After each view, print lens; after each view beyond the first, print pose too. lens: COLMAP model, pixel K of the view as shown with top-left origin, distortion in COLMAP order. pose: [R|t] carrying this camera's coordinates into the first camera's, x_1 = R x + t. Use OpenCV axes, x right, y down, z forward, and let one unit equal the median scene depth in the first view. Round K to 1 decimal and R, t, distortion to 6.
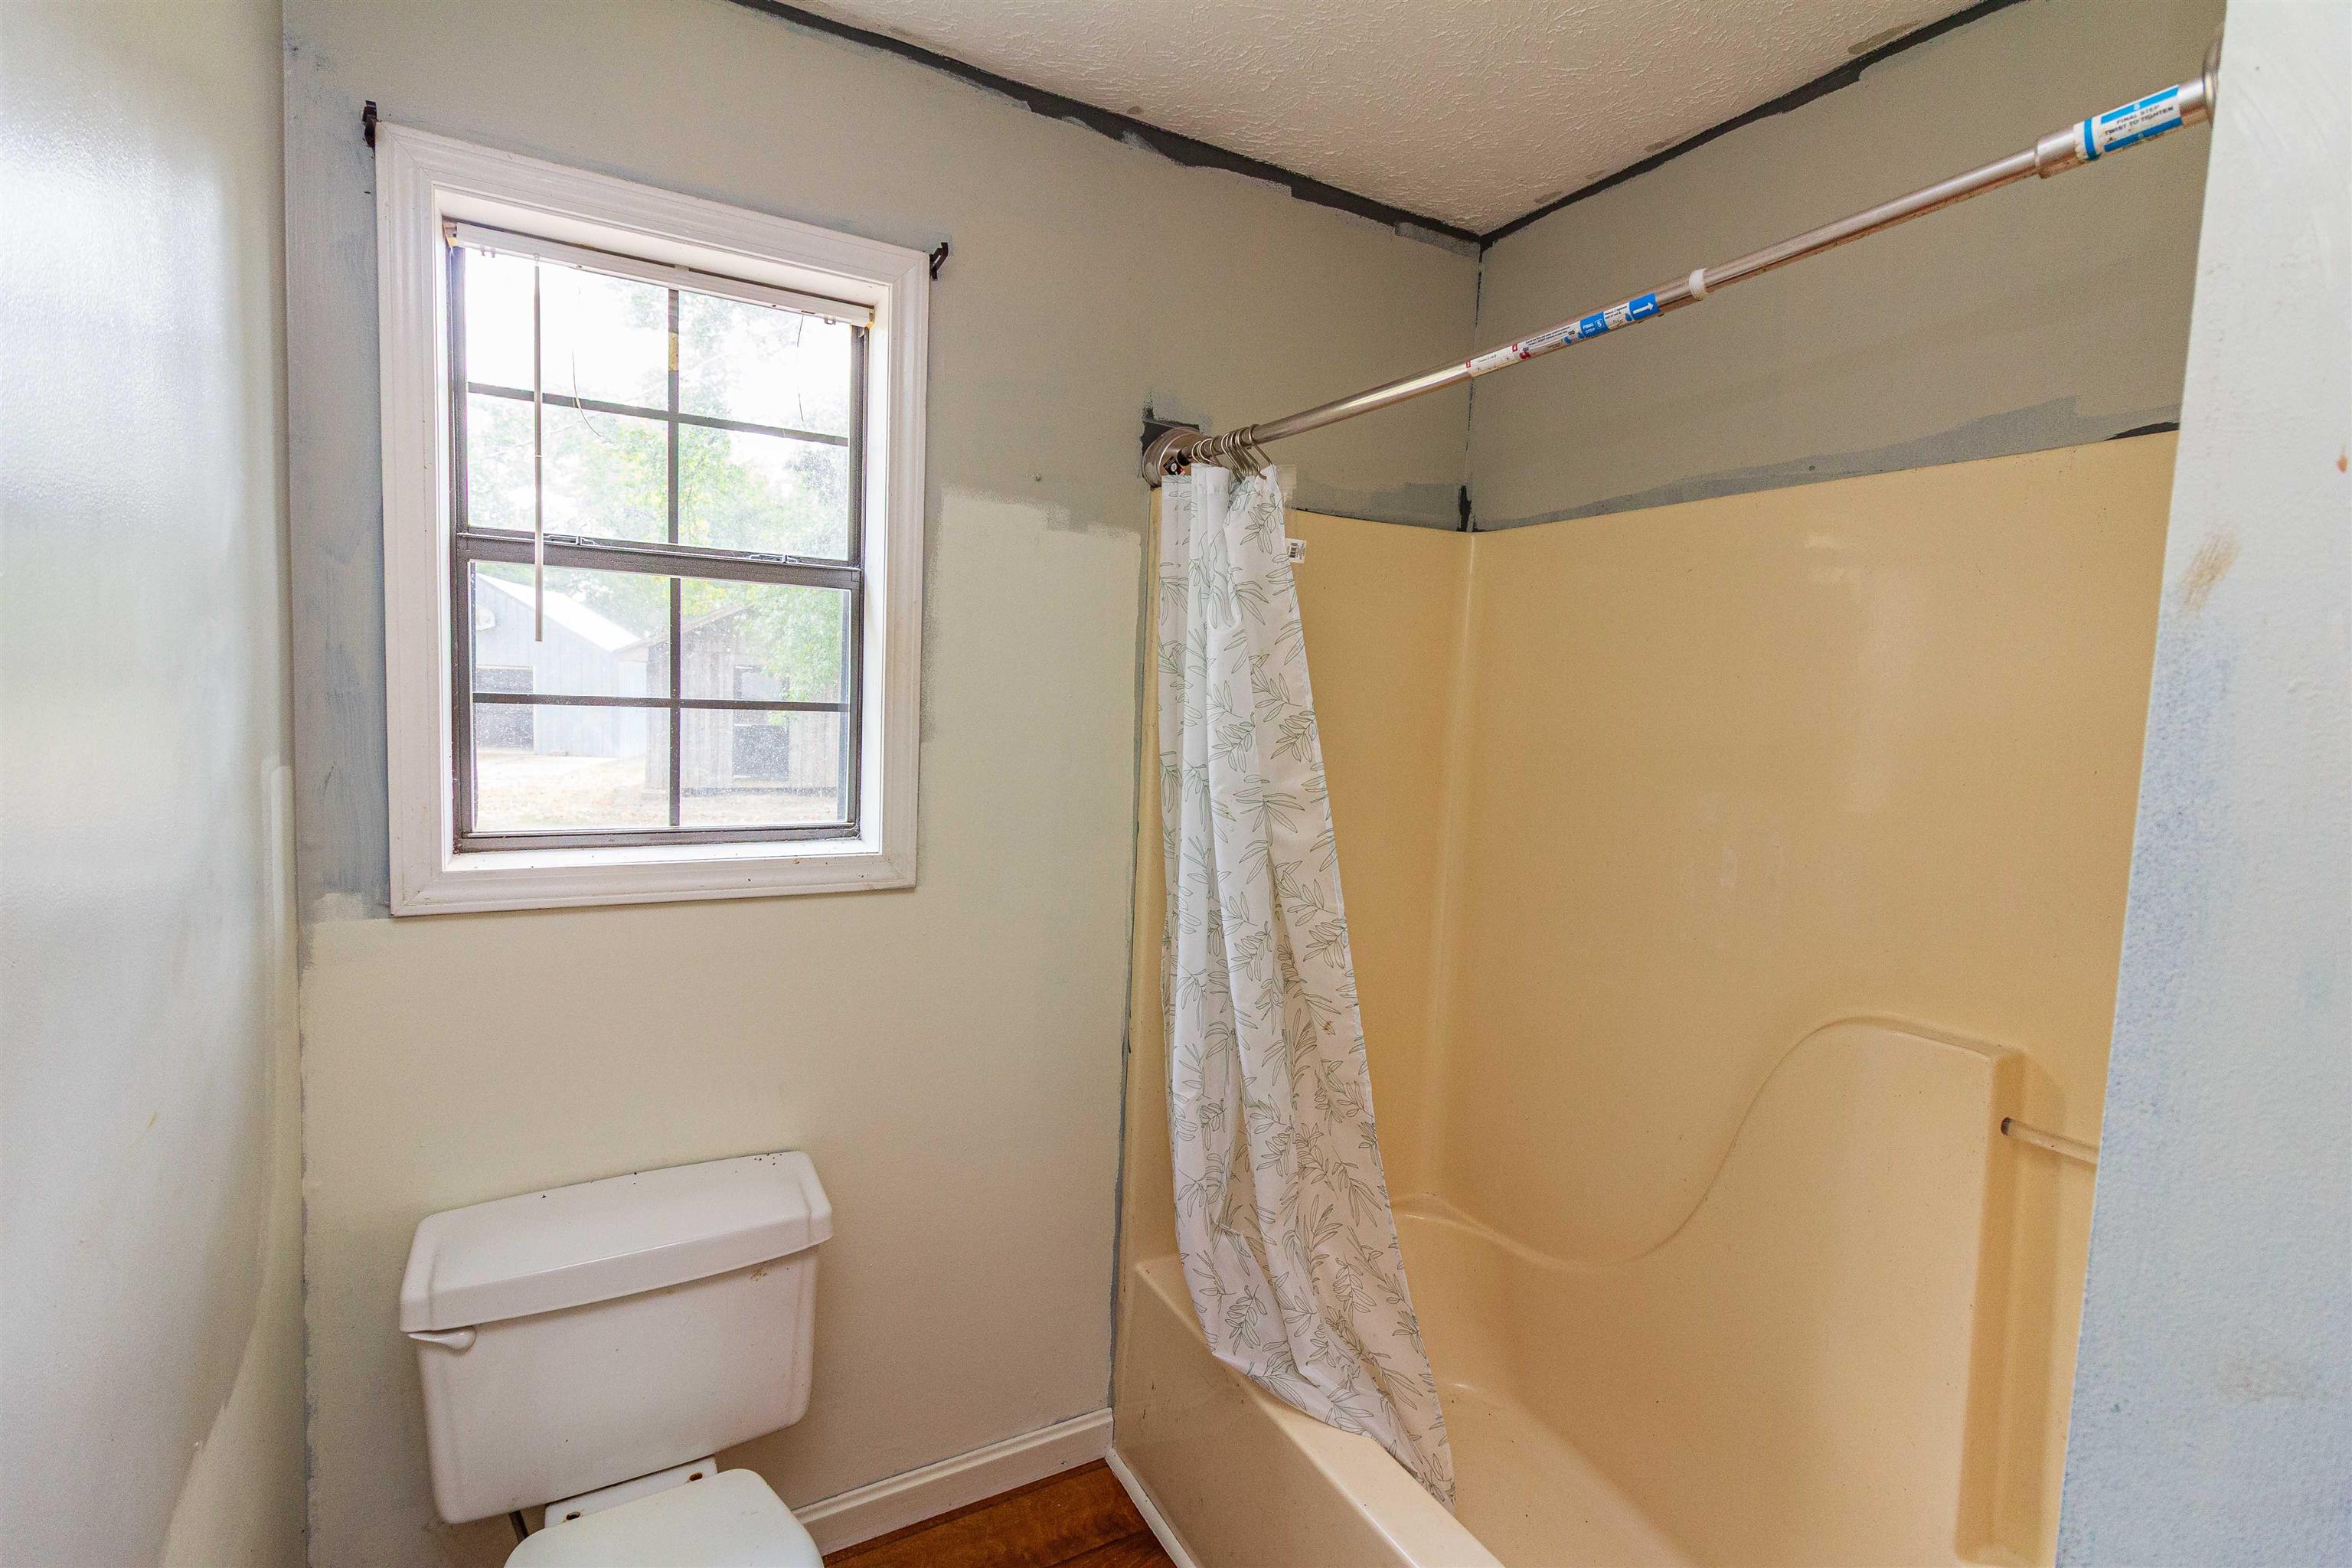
lens RADIAL K [[1068.0, 0, 1174.9], [0, 1068.0, 784.9], [0, 0, 1]] dist [-0.005265, 0.001185]
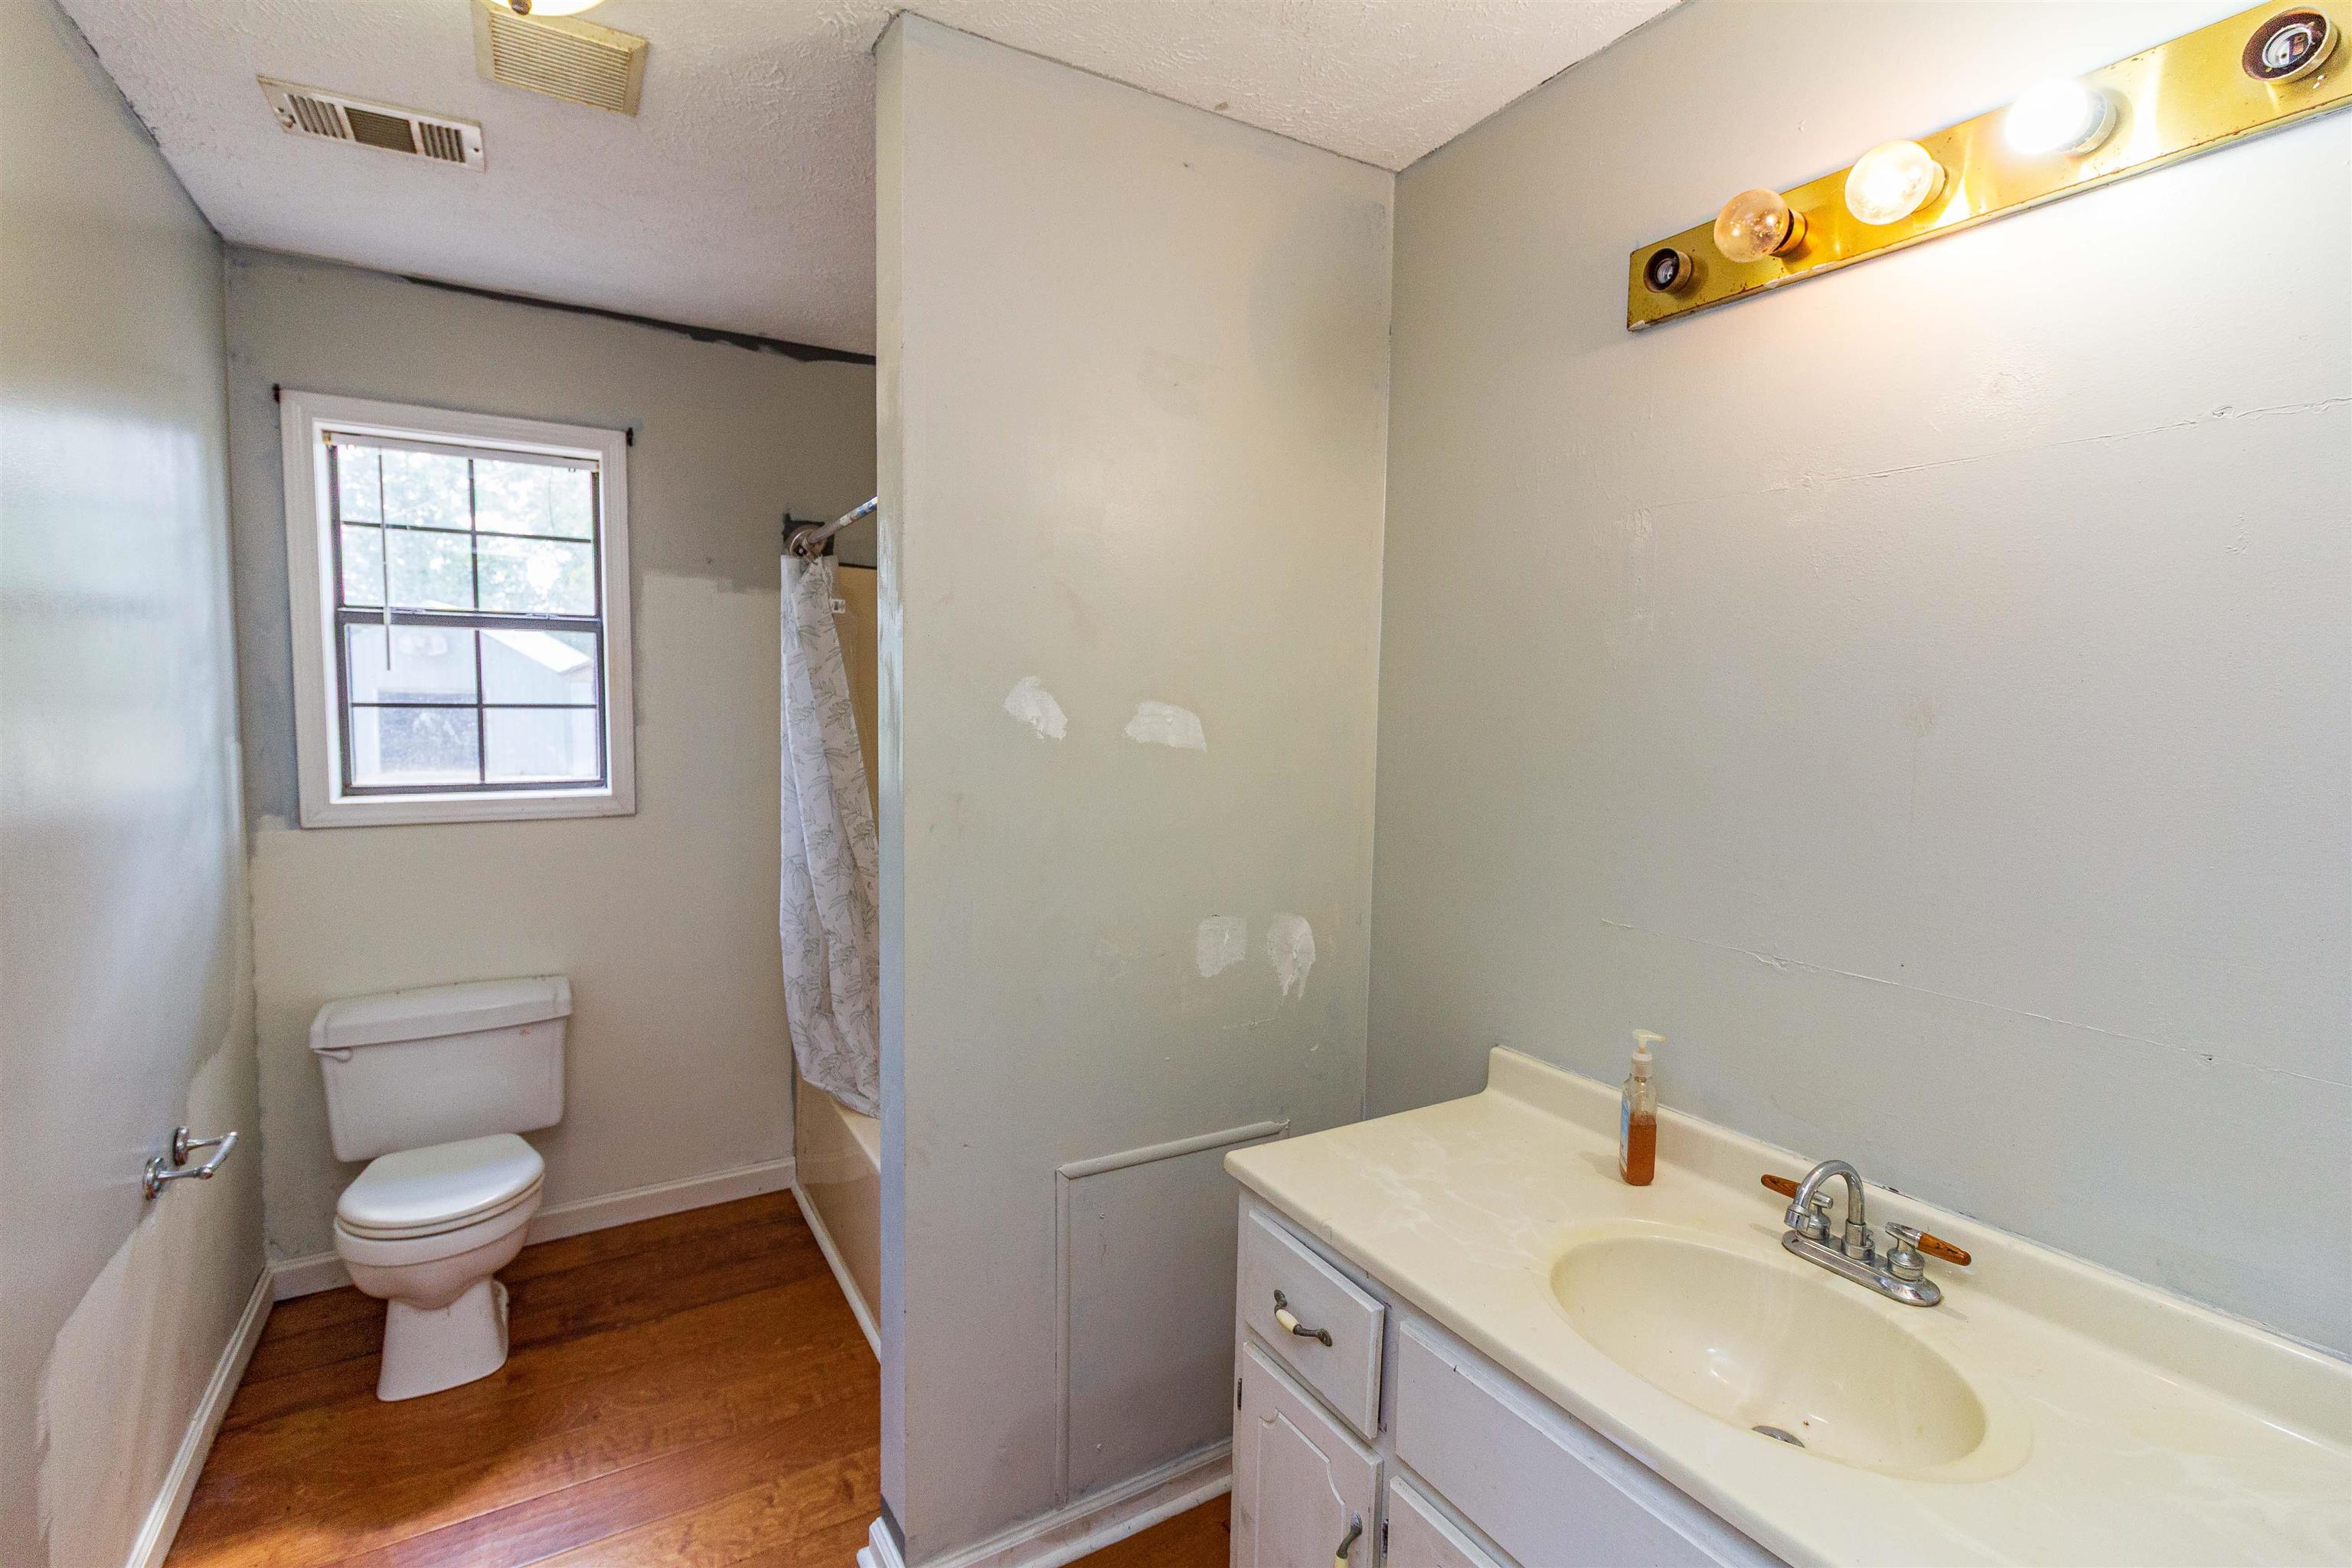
lens RADIAL K [[1068.0, 0, 1178.1], [0, 1068.0, 786.9], [0, 0, 1]] dist [-0.005265, 0.001185]
pose [[0.999261, -0.028717, 0.025561, 0.610169], [0.028852, 0.999571, -0.004943, 0.095061], [-0.025408, 0.005677, 0.999661, -0.727031]]
